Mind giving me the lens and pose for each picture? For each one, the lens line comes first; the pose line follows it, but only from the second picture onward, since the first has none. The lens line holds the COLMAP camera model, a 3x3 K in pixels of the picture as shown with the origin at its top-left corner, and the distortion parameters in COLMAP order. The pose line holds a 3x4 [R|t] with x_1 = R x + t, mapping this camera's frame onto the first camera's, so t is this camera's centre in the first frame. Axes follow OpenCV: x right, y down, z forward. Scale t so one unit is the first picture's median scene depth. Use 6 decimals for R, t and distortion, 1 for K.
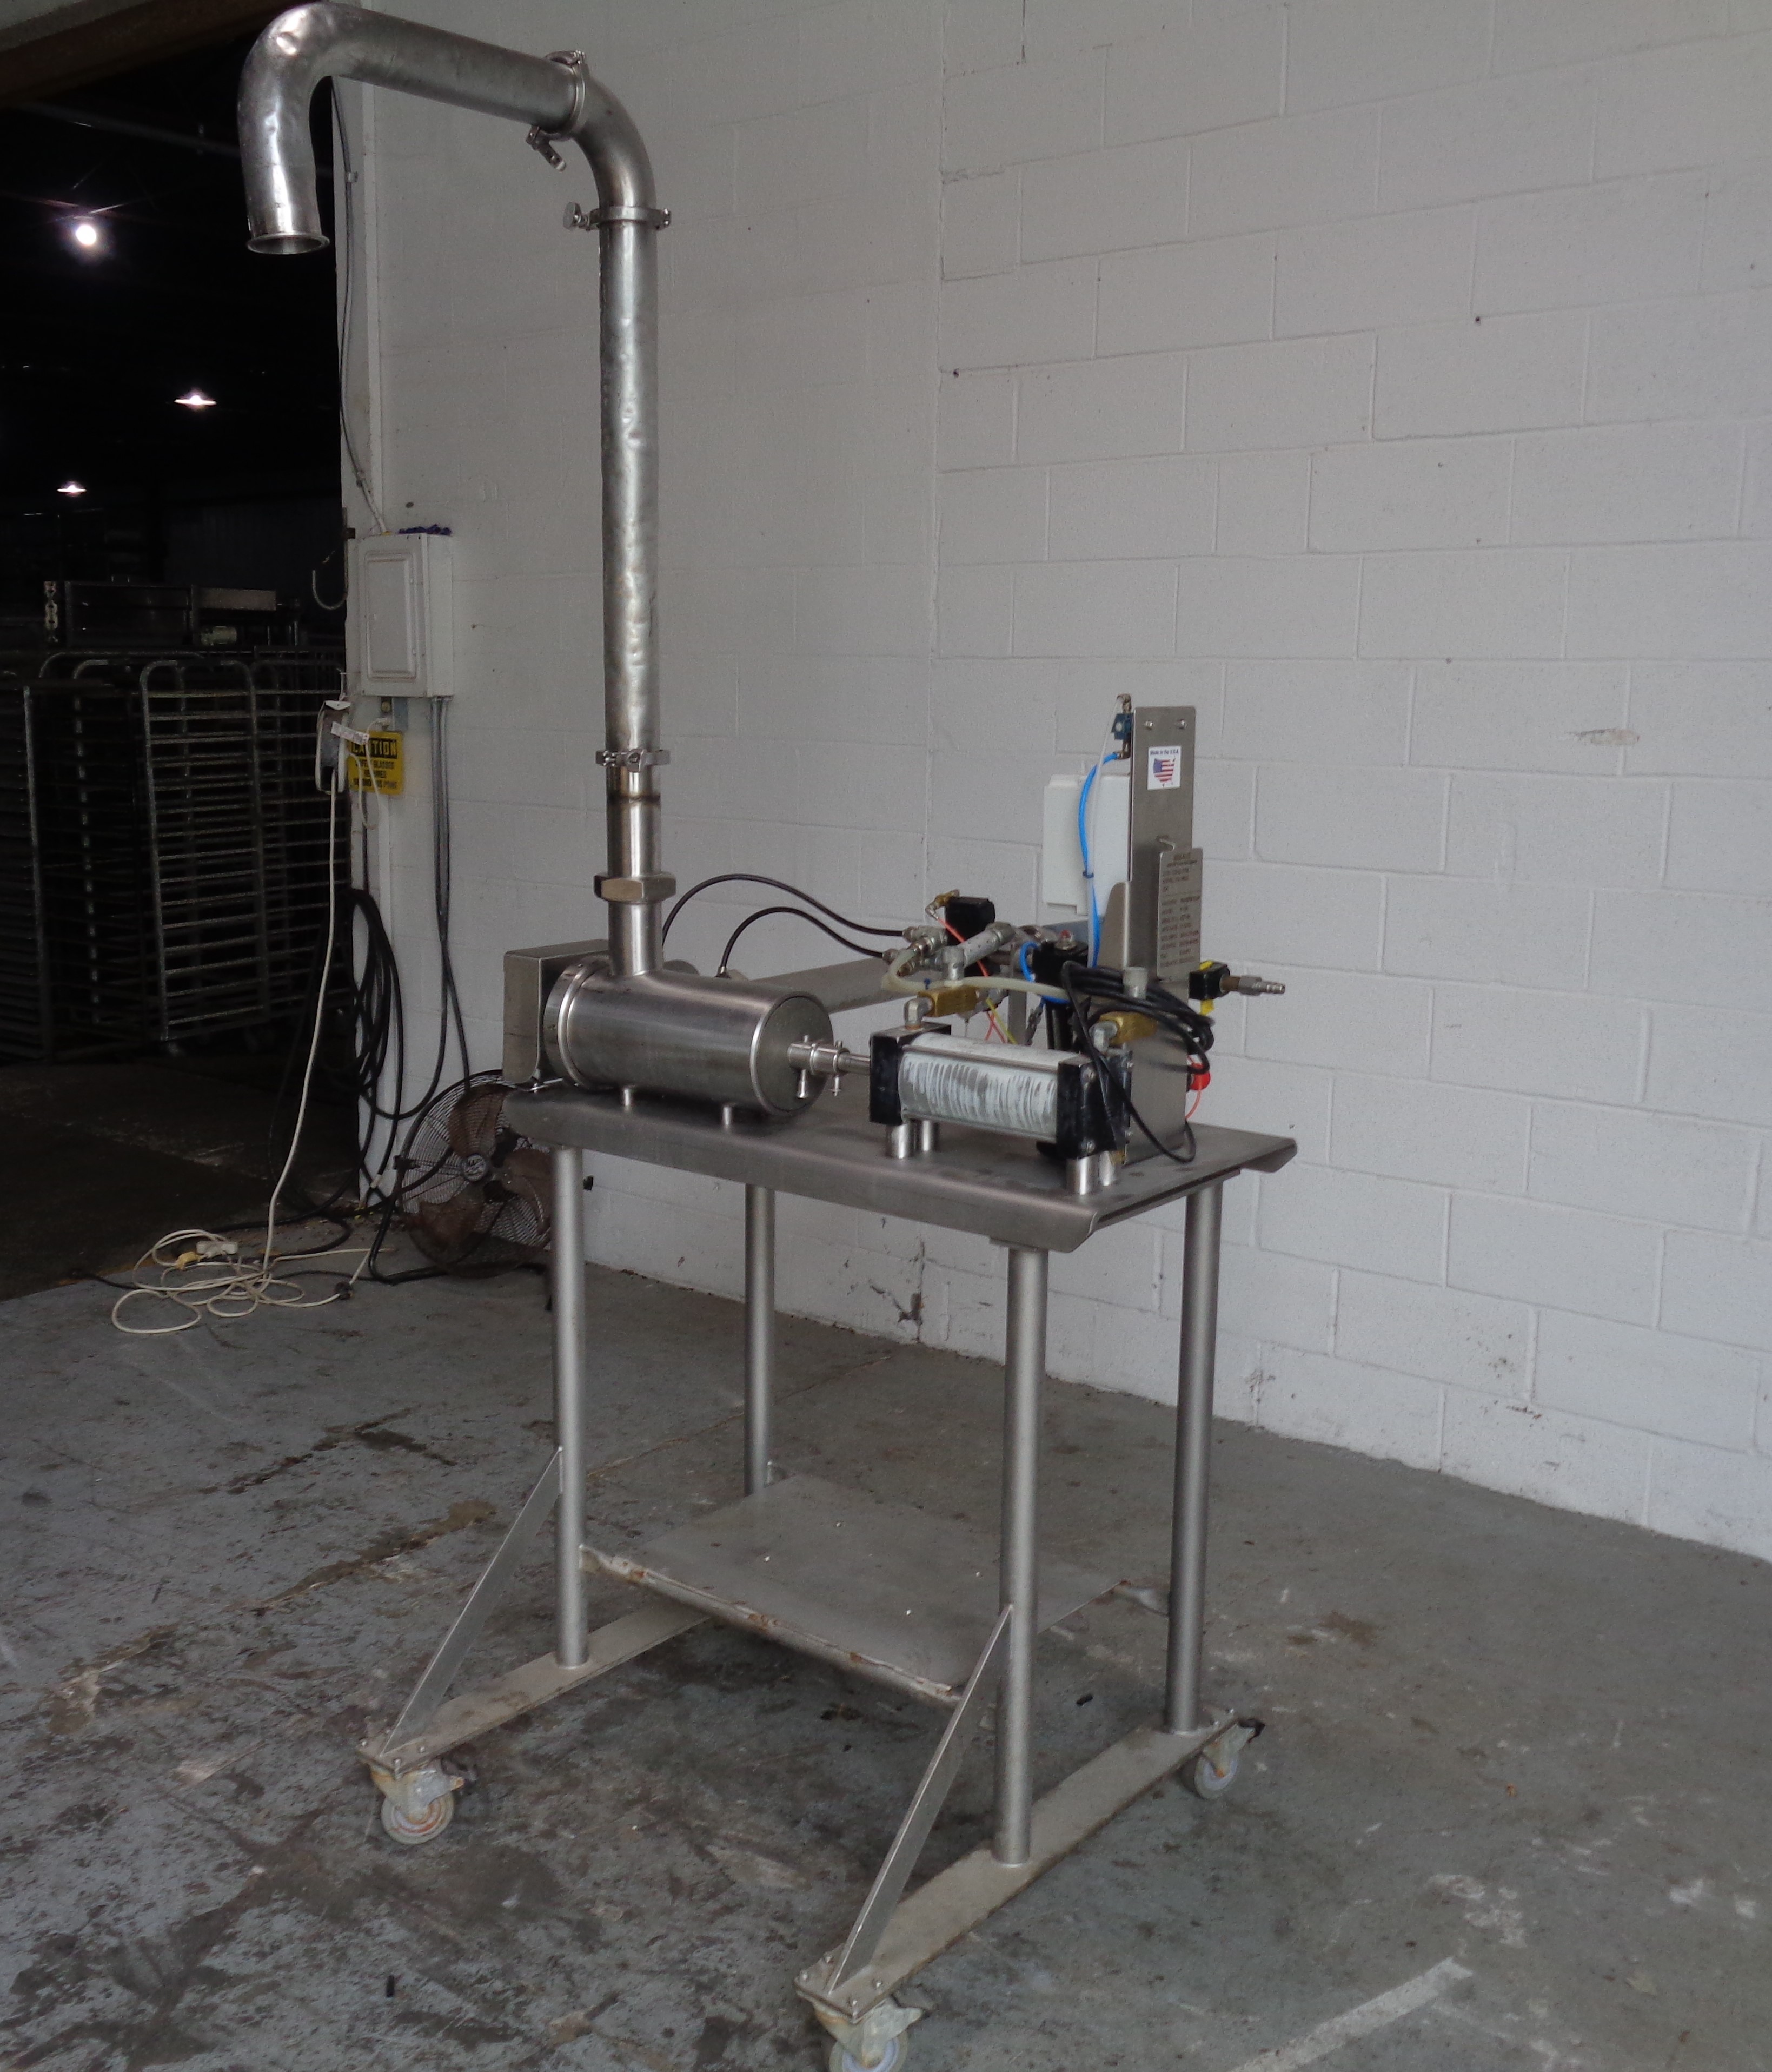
lens RADIAL K [[2093.5, 0, 803.1], [0, 2093.5, 1030.1], [0, 0, 1]] dist [0.009570, 0.008717]
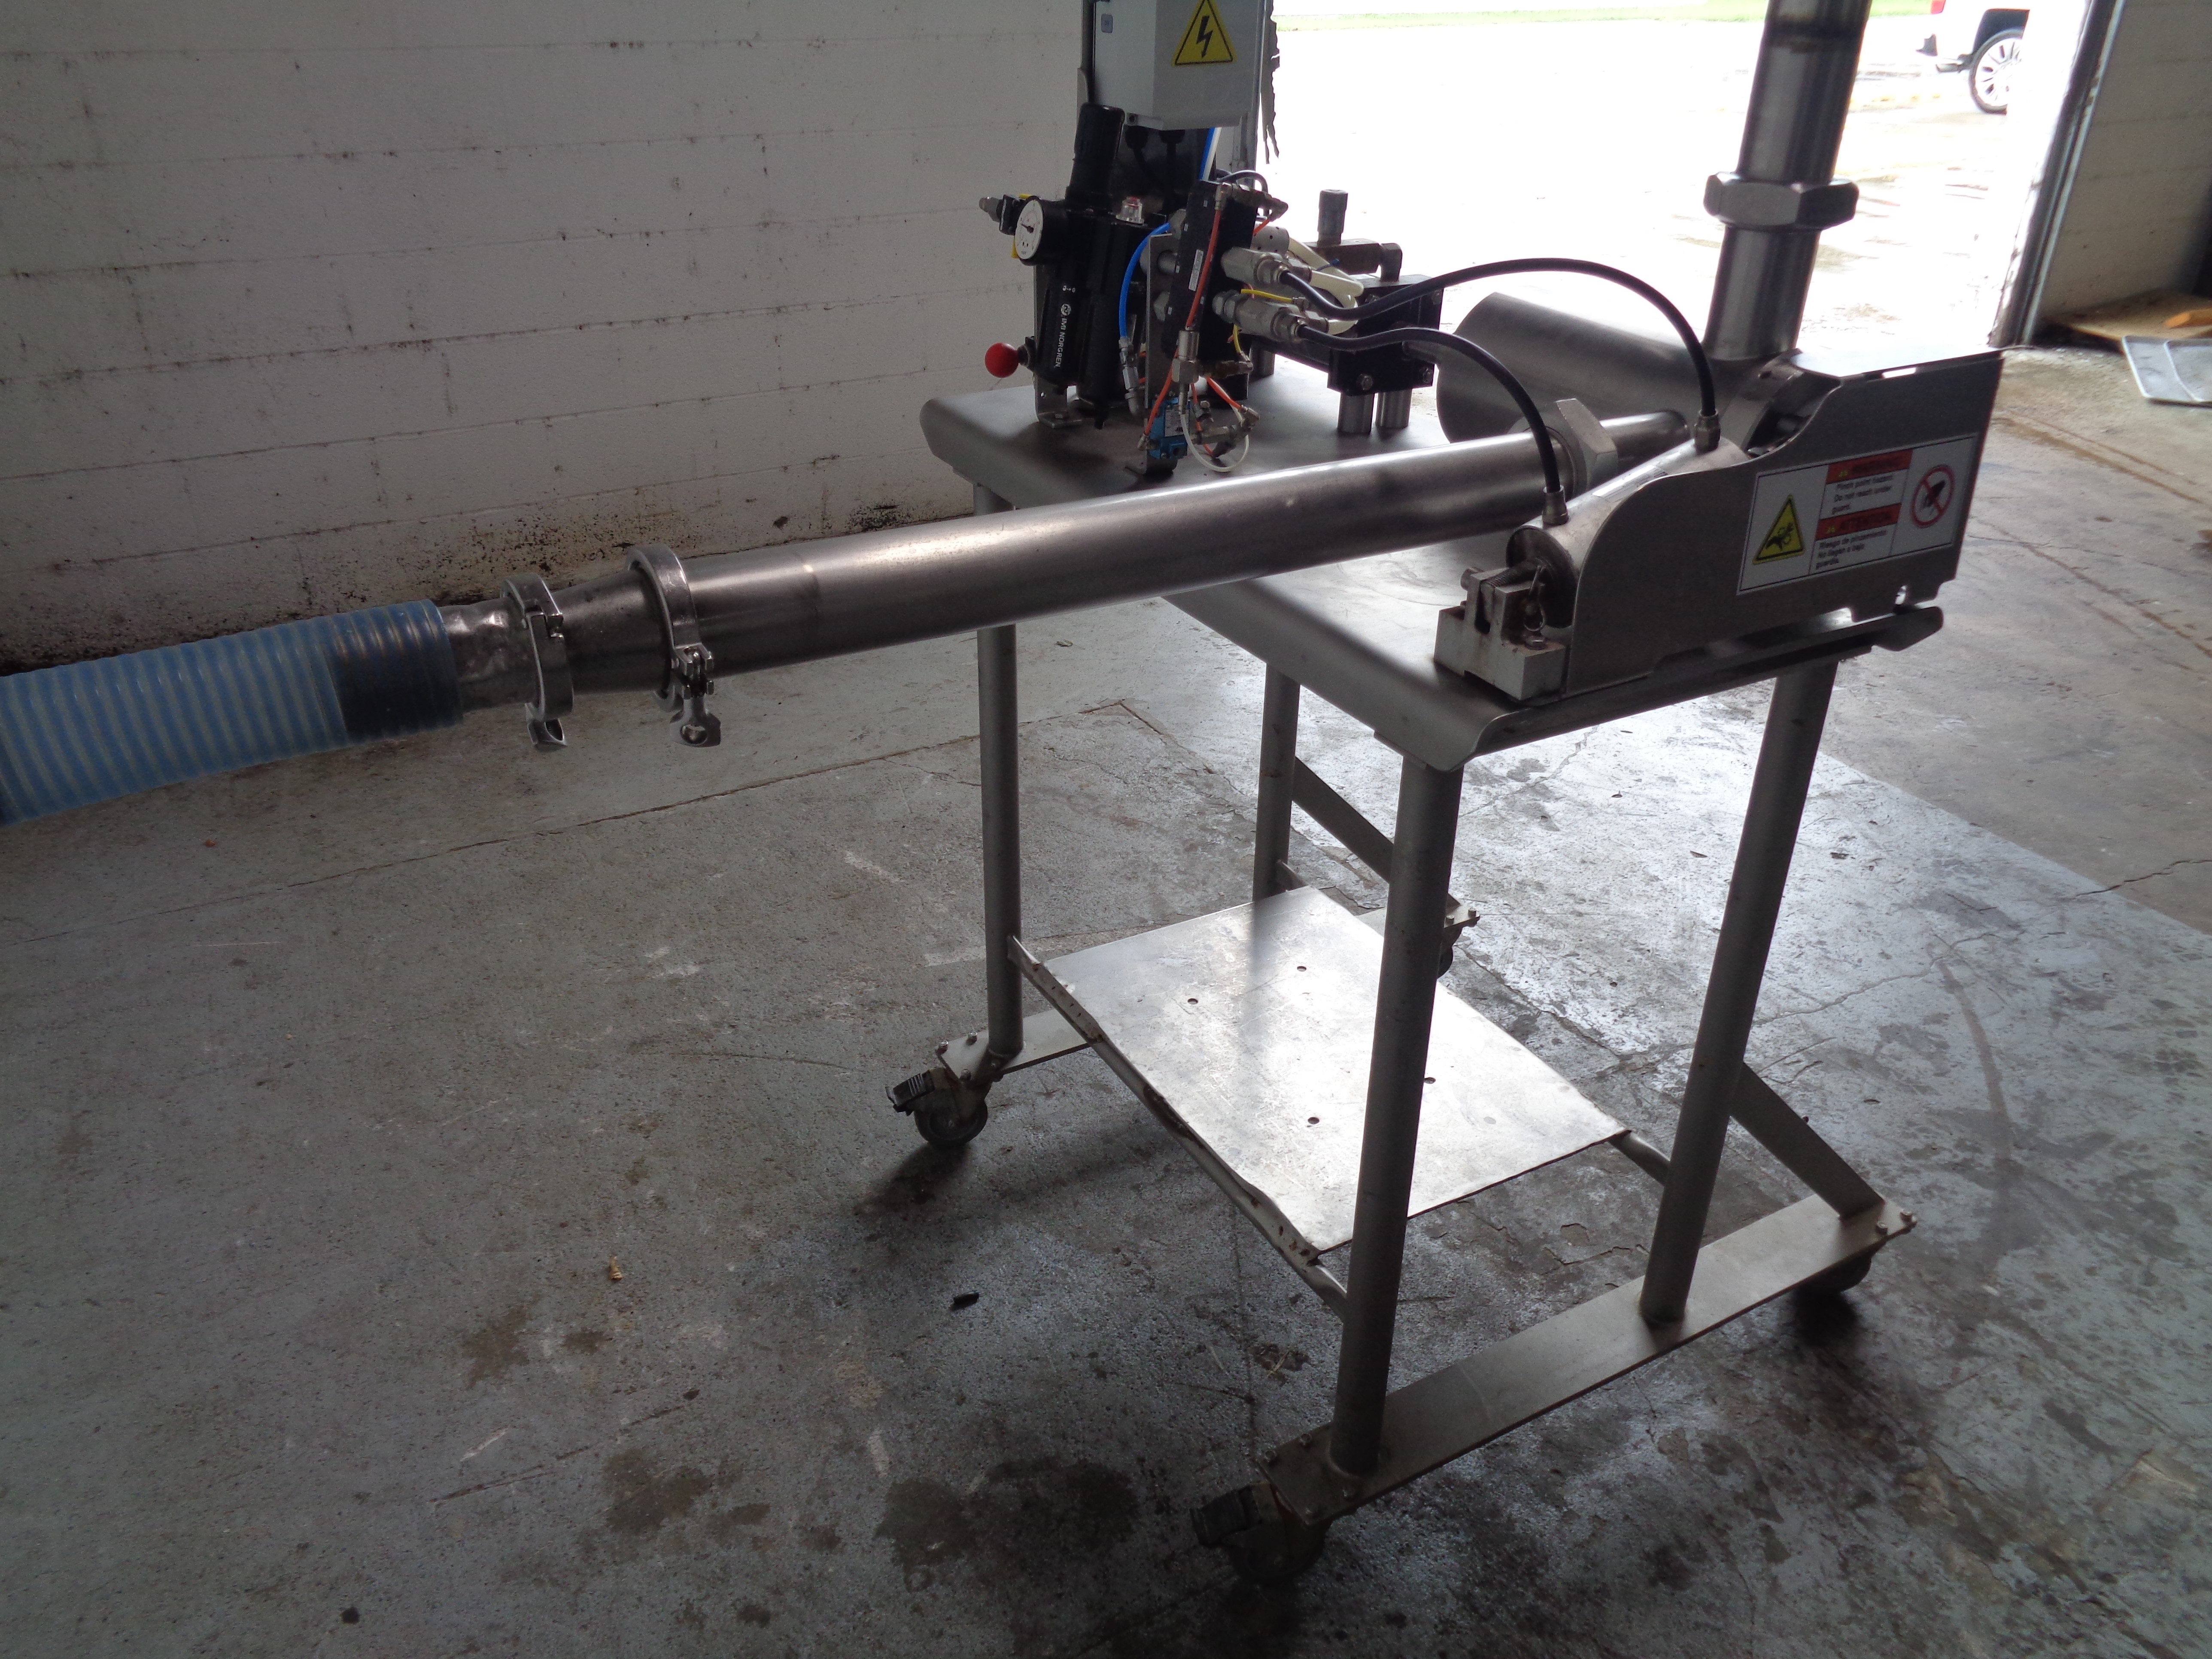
lens RADIAL K [[1666.8, 0, 1101.0], [0, 1666.8, 835.3], [0, 0, 1]] dist [-0.003704, 0.030205]
pose [[-0.932155, -0.191996, 0.306960, -0.064647], [0.043242, 0.782711, 0.620881, -0.185038], [-0.359468, 0.592031, -0.721306, 1.238097]]
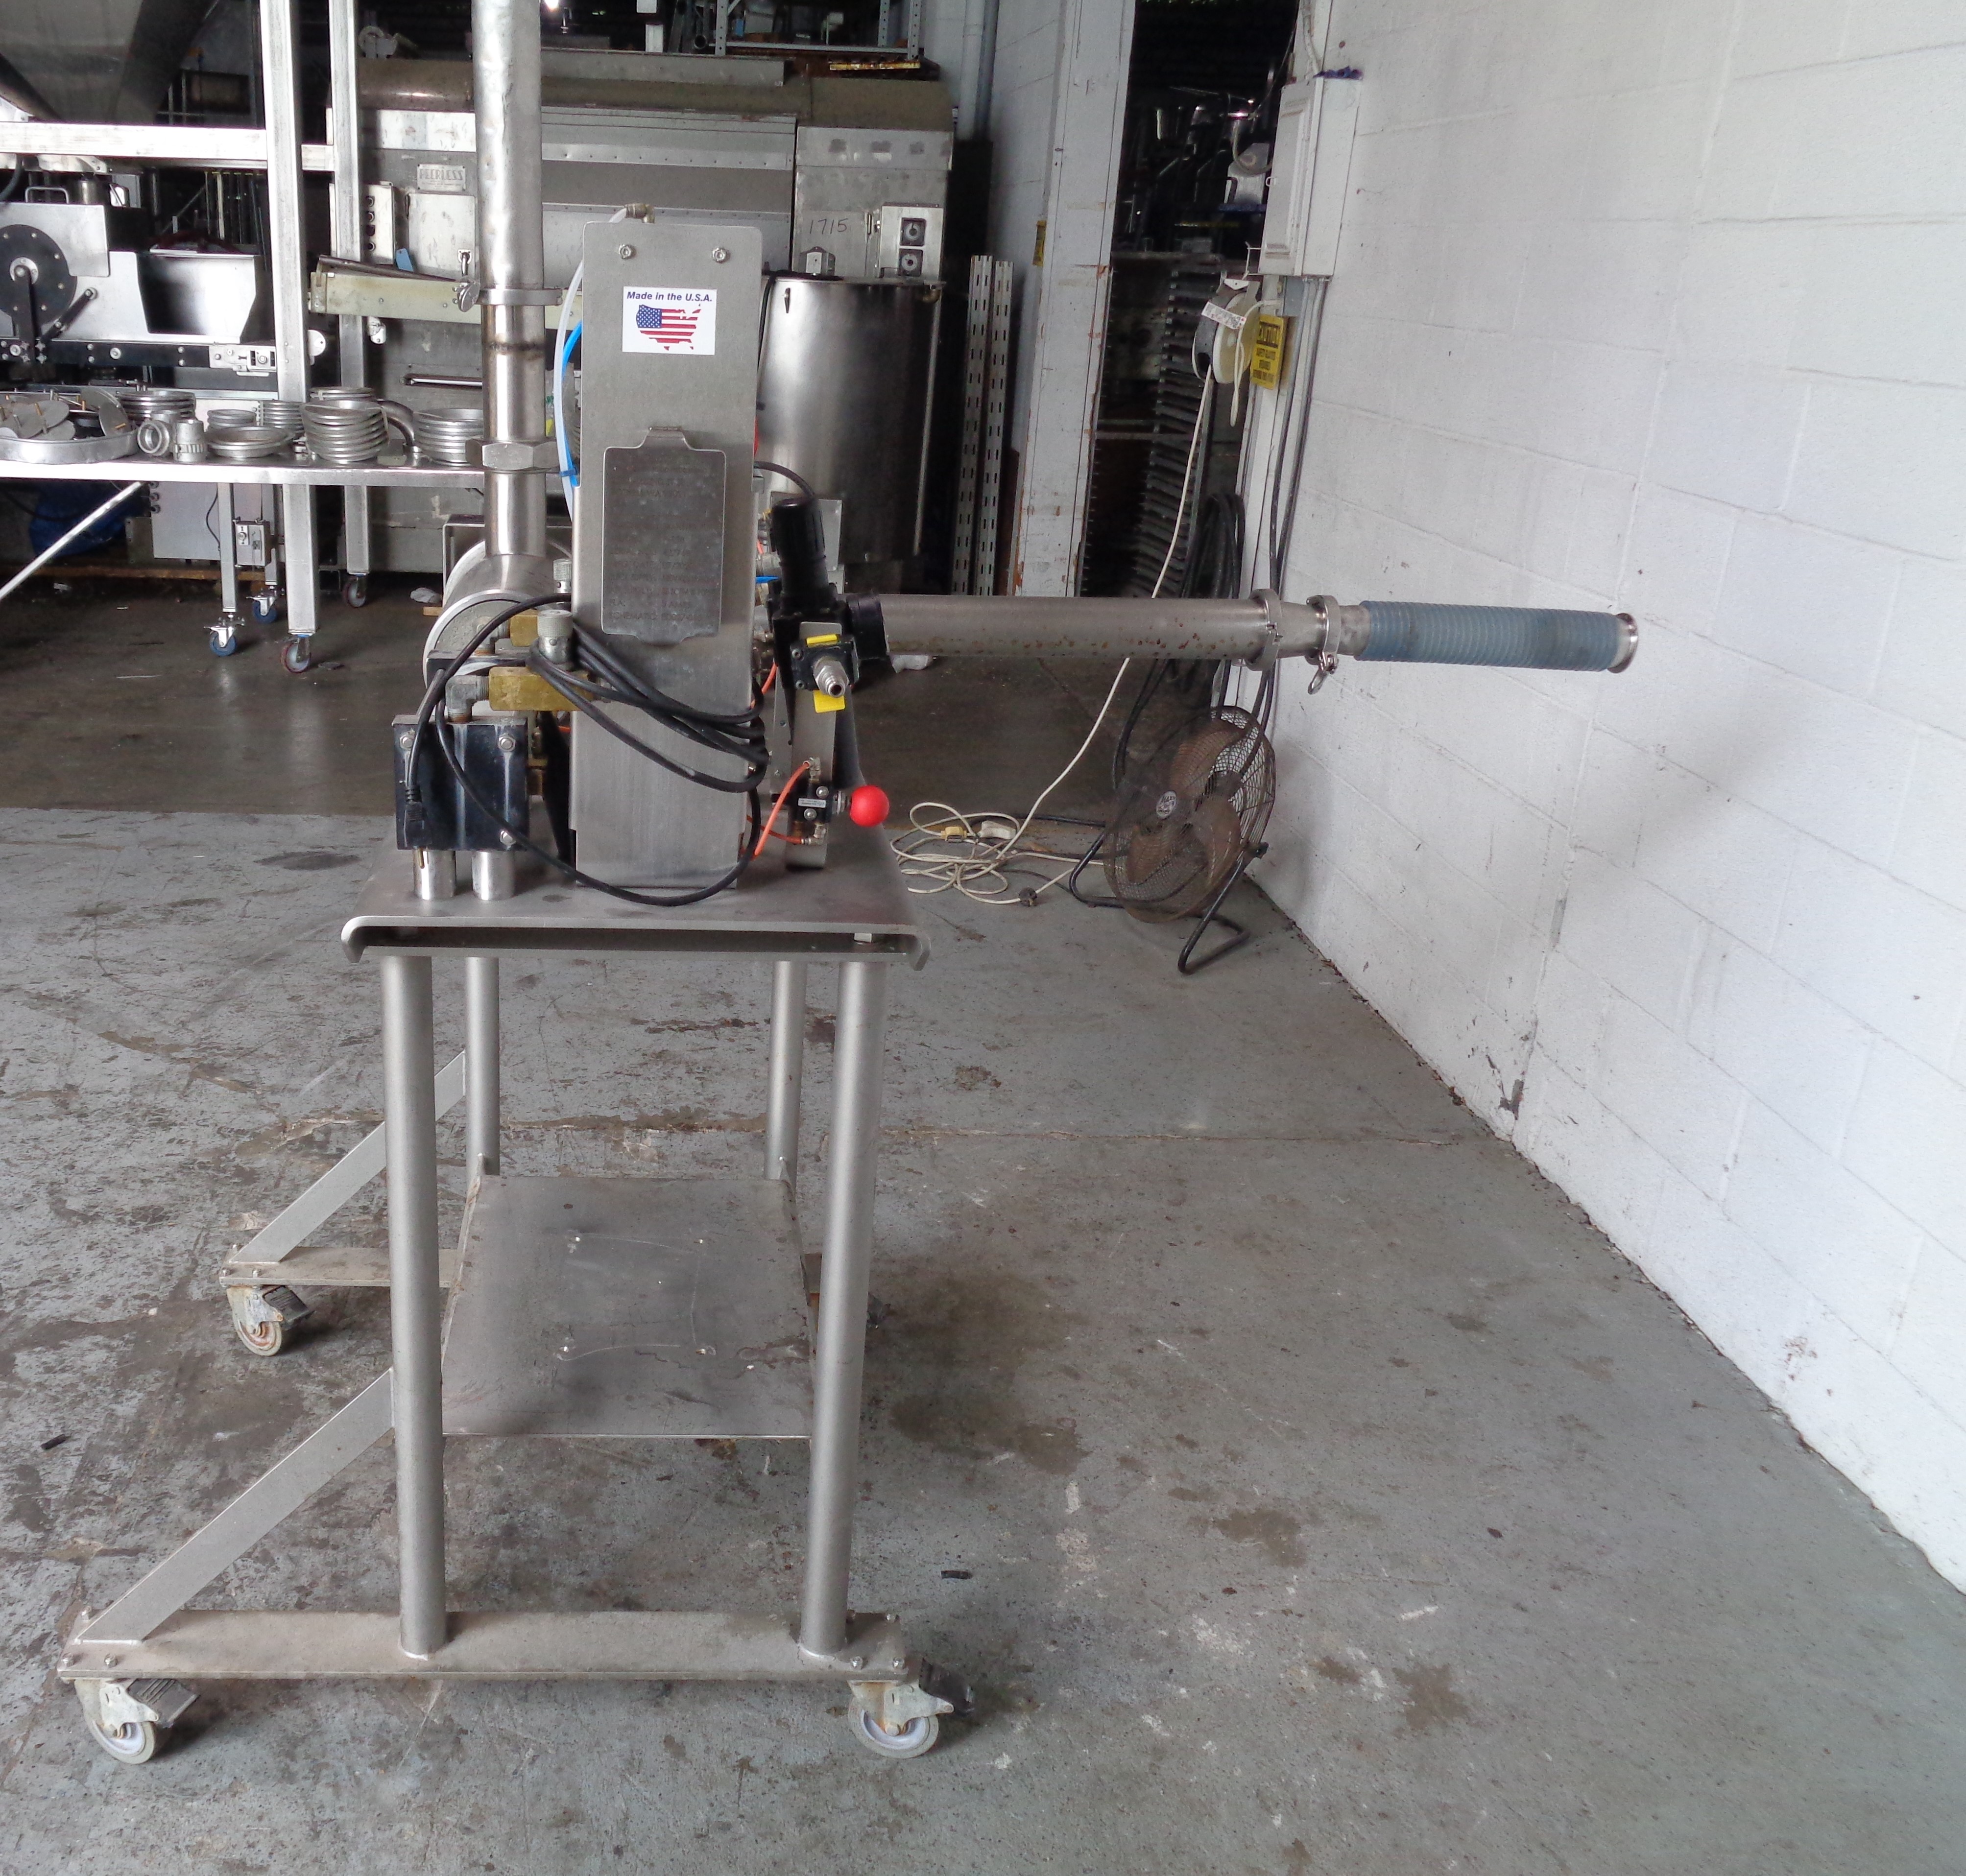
lens RADIAL K [[1903.4, 0, 710.9], [0, 1903.4, 938.7], [0, 0, 1]] dist [0.019266, -0.026590]
pose [[0.662256, 0.269206, -0.699246, 0.476367], [-0.153809, 0.962196, 0.224769, -0.053745], [0.733321, -0.041305, 0.678627, 0.425488]]
